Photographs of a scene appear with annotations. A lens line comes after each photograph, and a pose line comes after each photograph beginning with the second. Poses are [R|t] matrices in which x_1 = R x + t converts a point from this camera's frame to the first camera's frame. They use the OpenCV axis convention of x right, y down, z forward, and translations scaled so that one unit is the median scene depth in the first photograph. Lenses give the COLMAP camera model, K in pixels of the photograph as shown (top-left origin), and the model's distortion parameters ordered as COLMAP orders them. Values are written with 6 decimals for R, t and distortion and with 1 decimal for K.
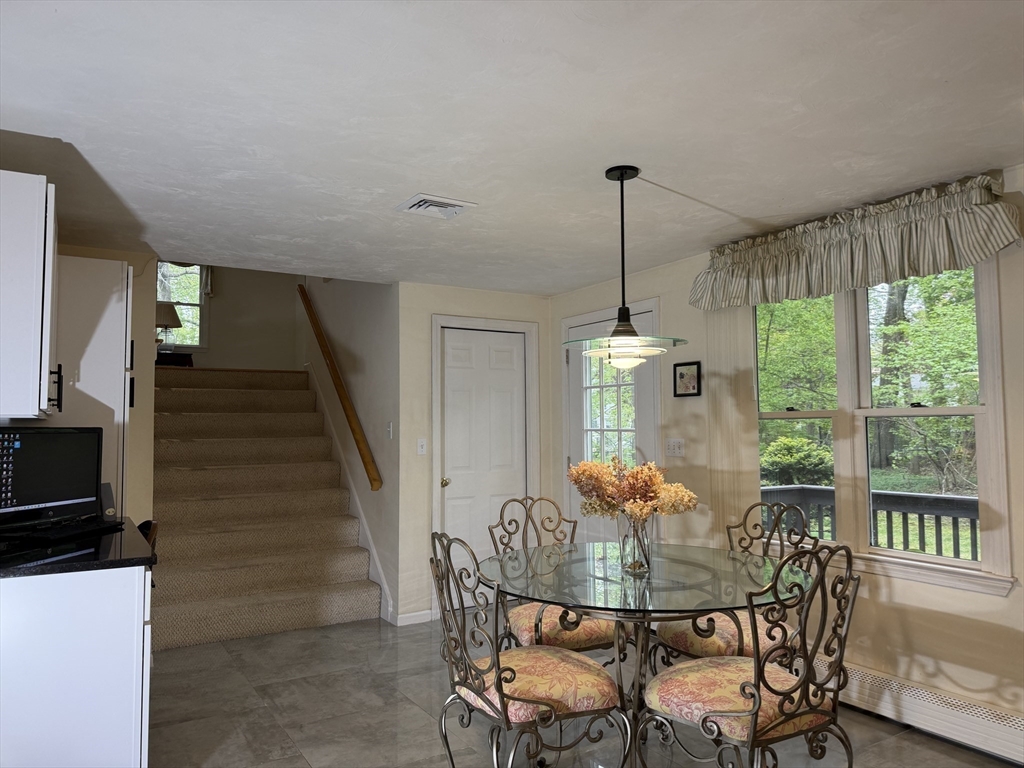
lens RADIAL K [[721.0, 0, 520.0], [0, 721.0, 384.7], [0, 0, 1]] dist [0.033959, -0.050172]
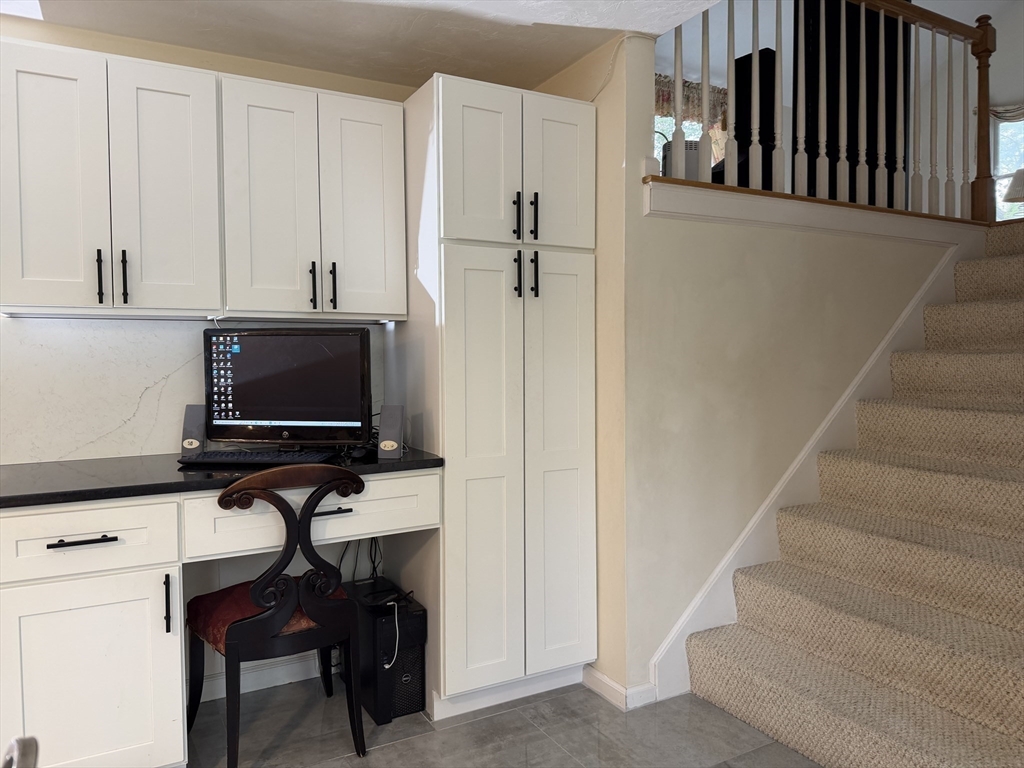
lens RADIAL K [[721.0, 0, 511.6], [0, 721.0, 381.1], [0, 0, 1]] dist [0.033959, -0.050172]
pose [[-0.074824, 0.038538, -0.996452, 0.115926], [0.065756, 0.997269, 0.033632, 0.091056], [0.995026, -0.063006, -0.077154, 1.114197]]
